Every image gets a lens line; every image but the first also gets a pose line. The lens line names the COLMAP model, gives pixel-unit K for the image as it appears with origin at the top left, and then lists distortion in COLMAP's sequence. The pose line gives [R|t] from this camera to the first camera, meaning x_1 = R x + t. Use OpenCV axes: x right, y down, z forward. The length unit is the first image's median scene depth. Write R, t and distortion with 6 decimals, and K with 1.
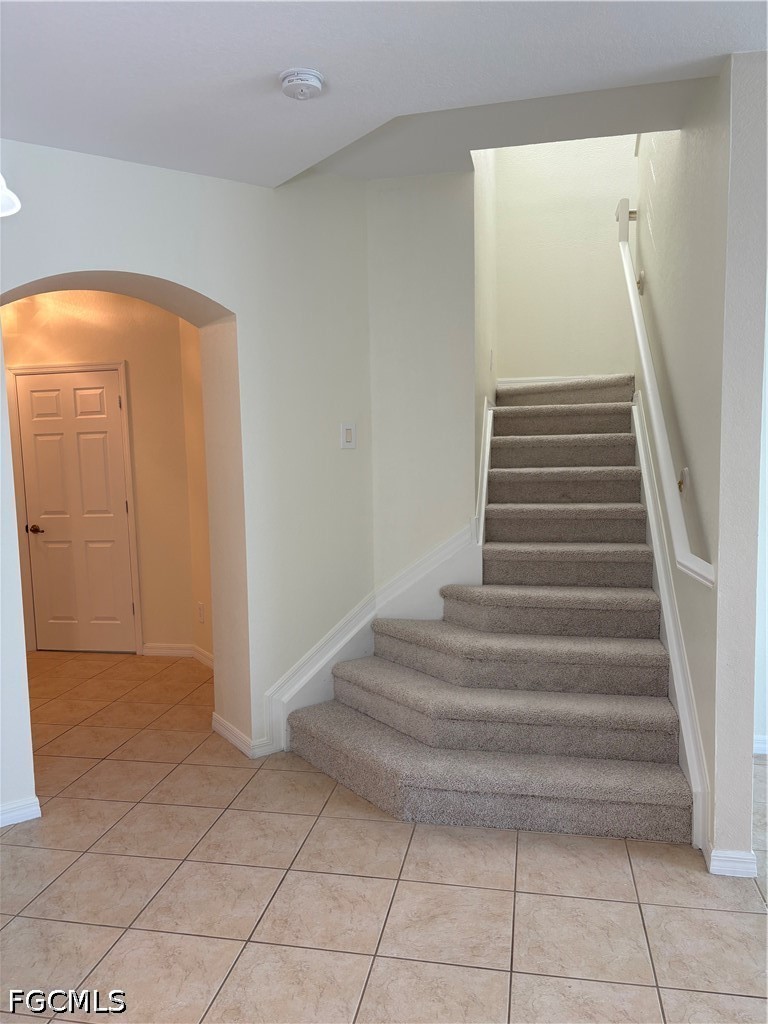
lens RADIAL K [[778.4, 0, 383.3], [0, 778.4, 512.7], [0, 0, 1]] dist [0.028626, -0.011687]
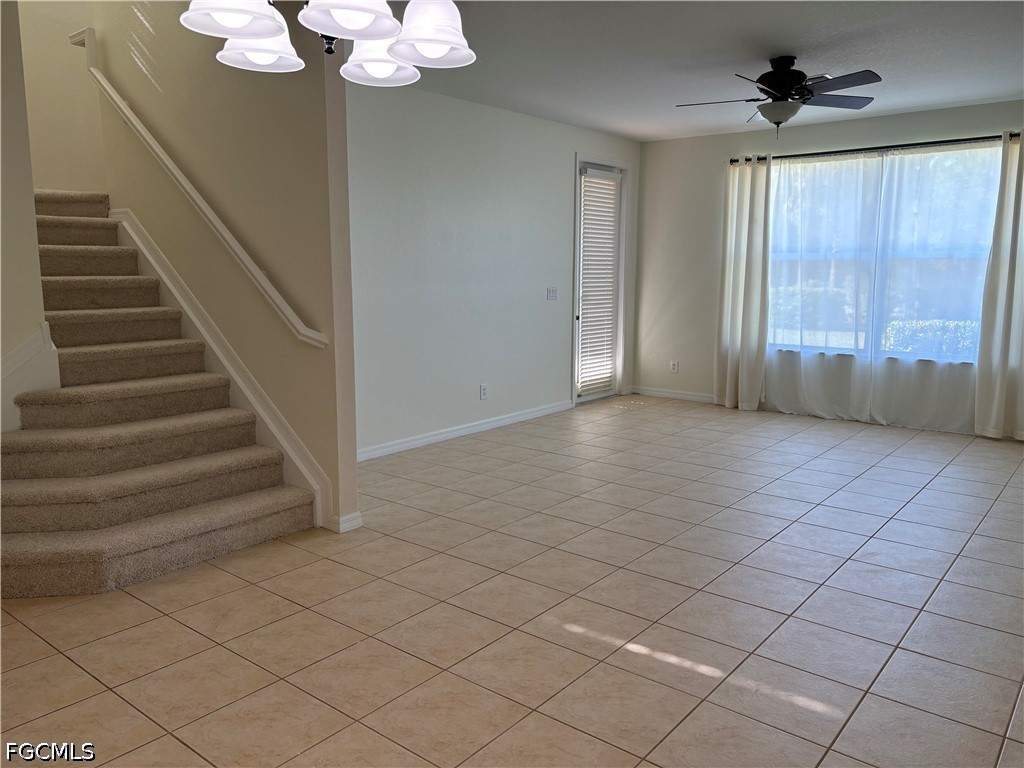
lens RADIAL K [[778.4, 0, 506.5], [0, 778.4, 389.5], [0, 0, 1]] dist [0.028626, -0.011687]
pose [[0.473650, -0.121238, 0.872329, -0.610129], [0.071807, 0.992498, 0.098950, 0.041991], [-0.877781, 0.015772, 0.478802, -0.021589]]
